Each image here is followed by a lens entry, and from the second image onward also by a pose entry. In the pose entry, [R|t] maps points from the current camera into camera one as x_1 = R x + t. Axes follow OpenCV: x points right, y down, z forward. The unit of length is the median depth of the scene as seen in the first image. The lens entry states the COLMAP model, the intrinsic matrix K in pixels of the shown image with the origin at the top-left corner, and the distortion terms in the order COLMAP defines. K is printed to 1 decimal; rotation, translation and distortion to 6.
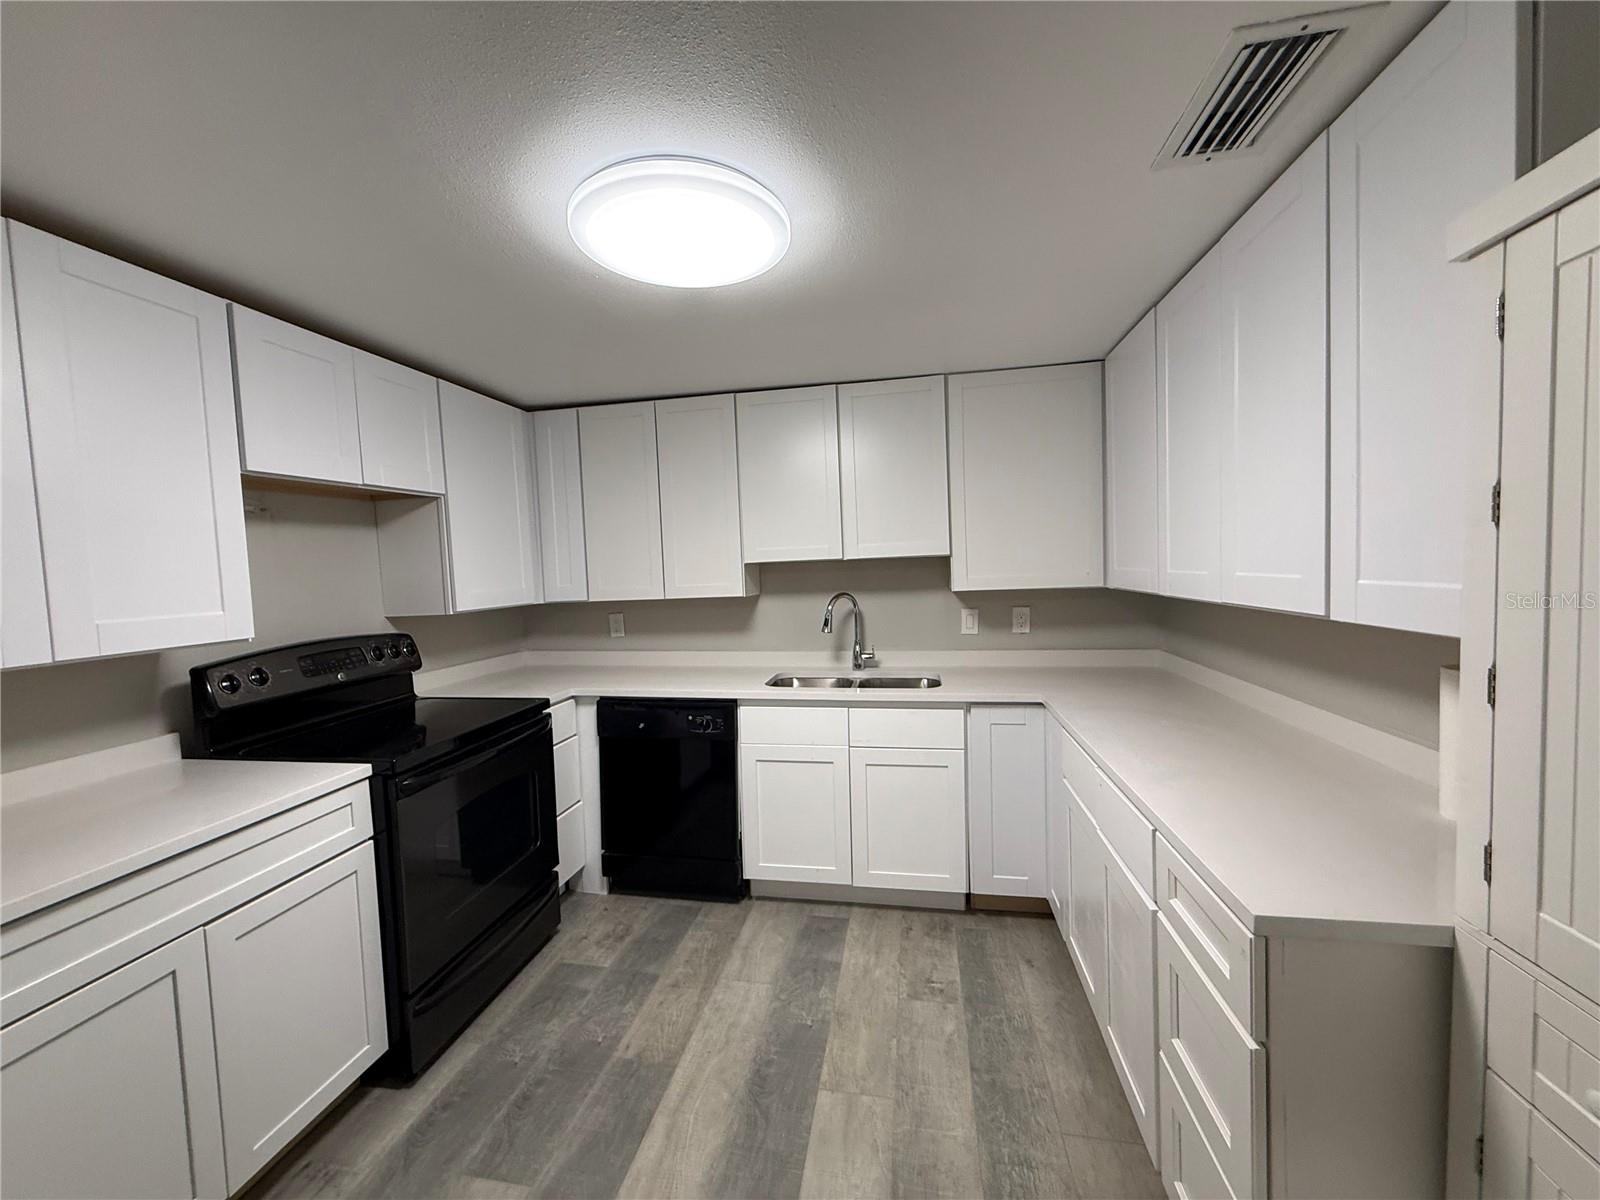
lens RADIAL K [[634.6, 0, 804.1], [0, 634.6, 594.9], [0, 0, 1]] dist [0.000865, -0.000058]
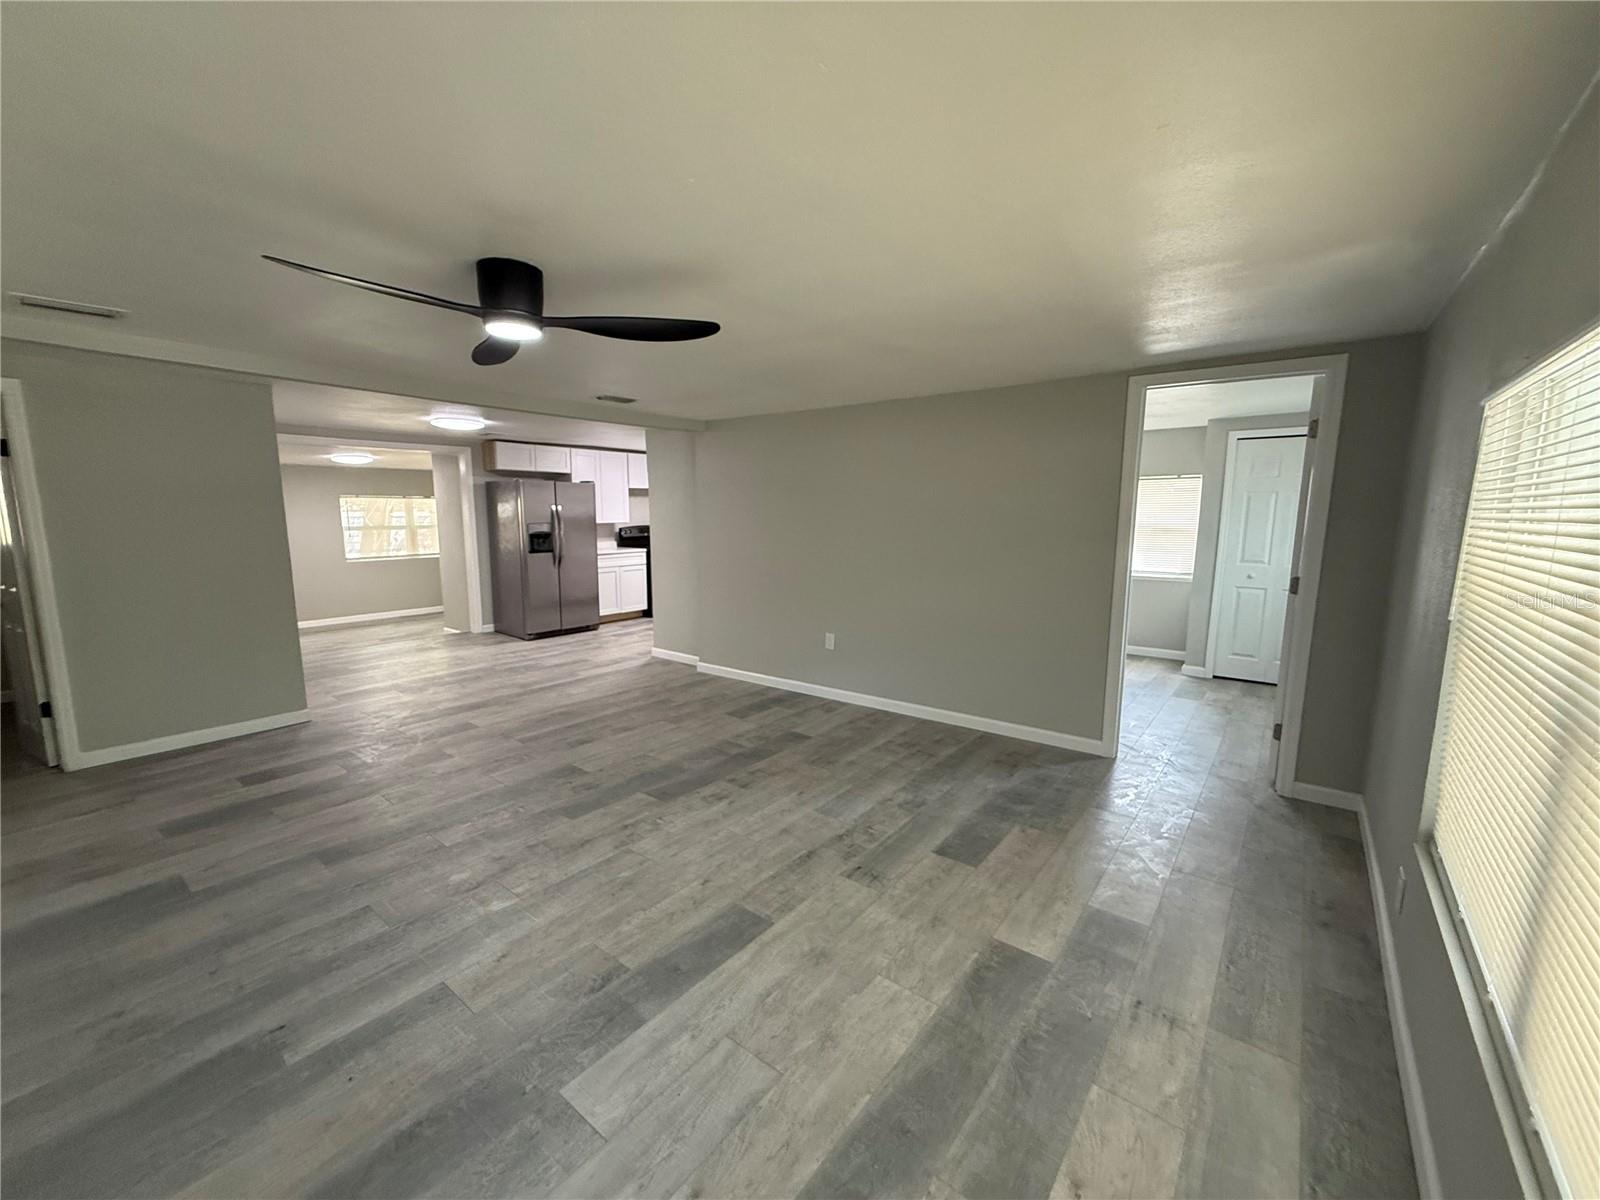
lens RADIAL K [[634.6, 0, 794.1], [0, 634.6, 605.5], [0, 0, 1]] dist [0.000865, -0.000058]
pose [[0.876002, 0.108321, -0.469987, 2.444528], [-0.064820, 0.992054, 0.107828, 0.094067], [0.477933, -0.063993, 0.876062, -2.539266]]
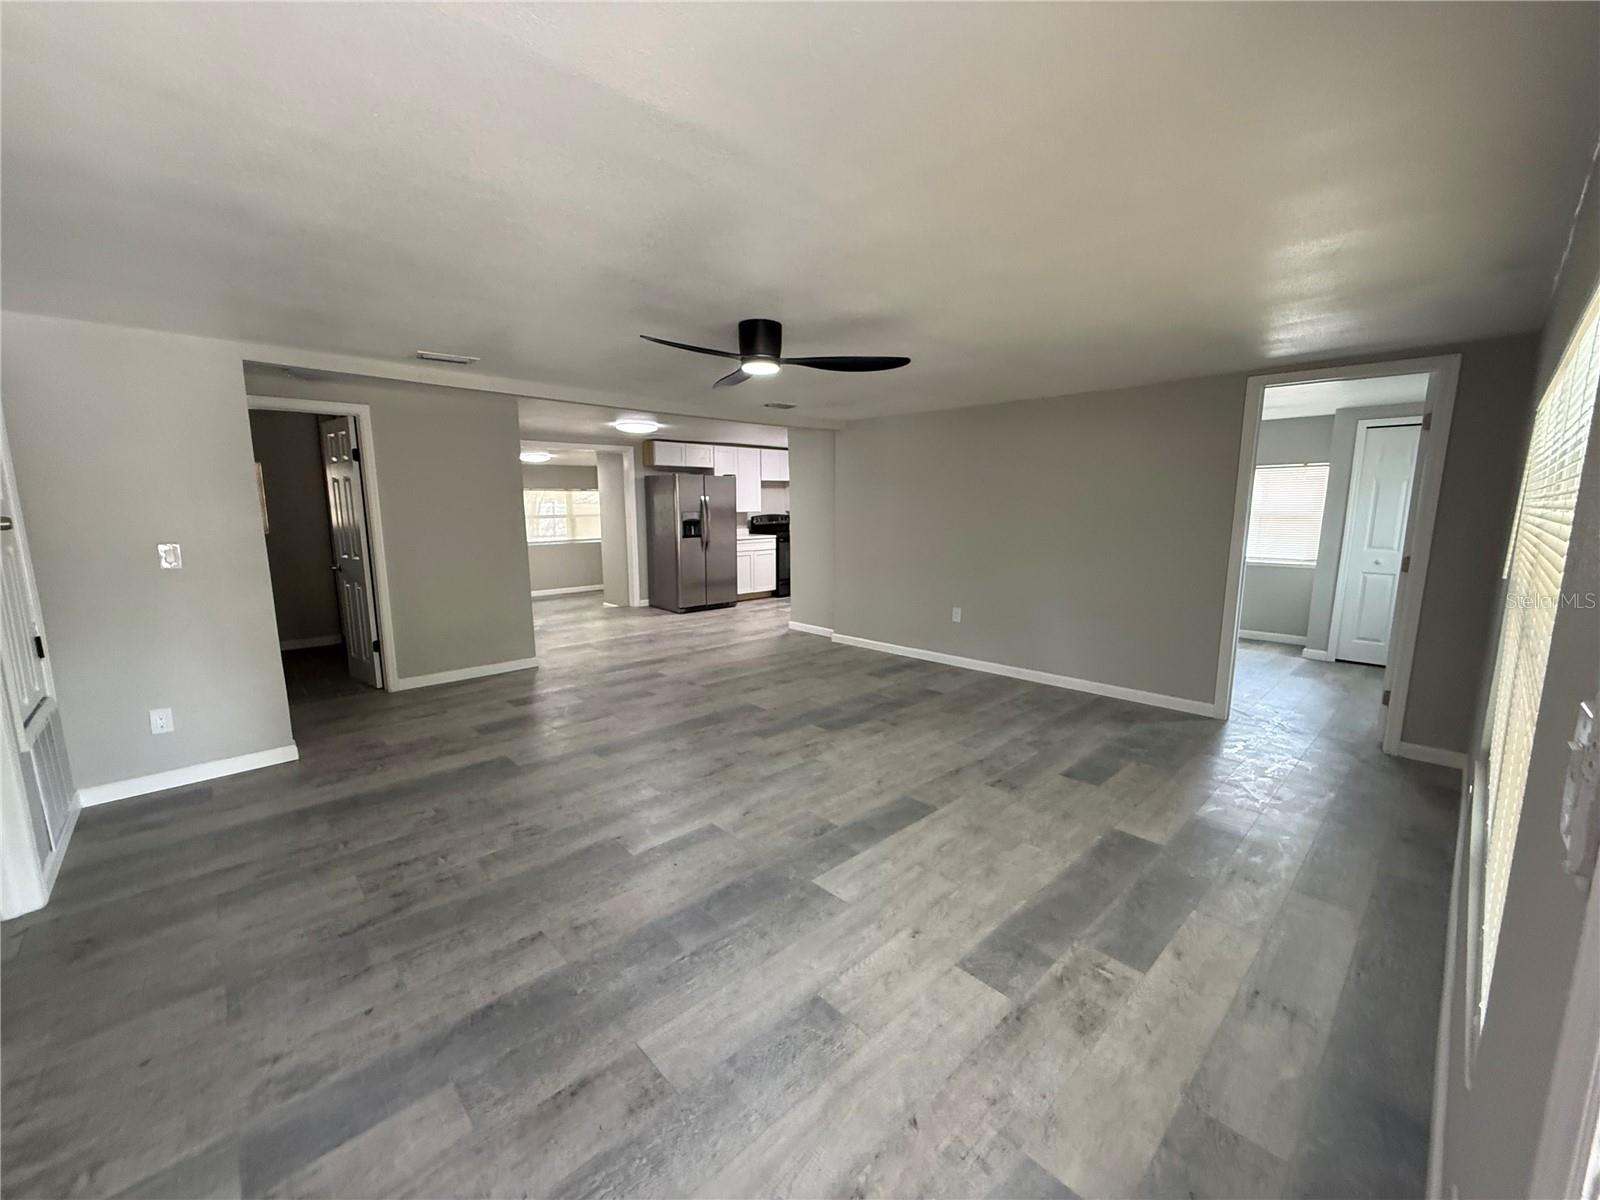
lens RADIAL K [[634.6, 0, 796.3], [0, 634.6, 600.0], [0, 0, 1]] dist [0.000865, -0.000058]
pose [[0.797609, 0.126245, -0.589815, 2.500129], [-0.066538, 0.990299, 0.121985, 0.133843], [0.599493, -0.058051, 0.798272, -2.992871]]
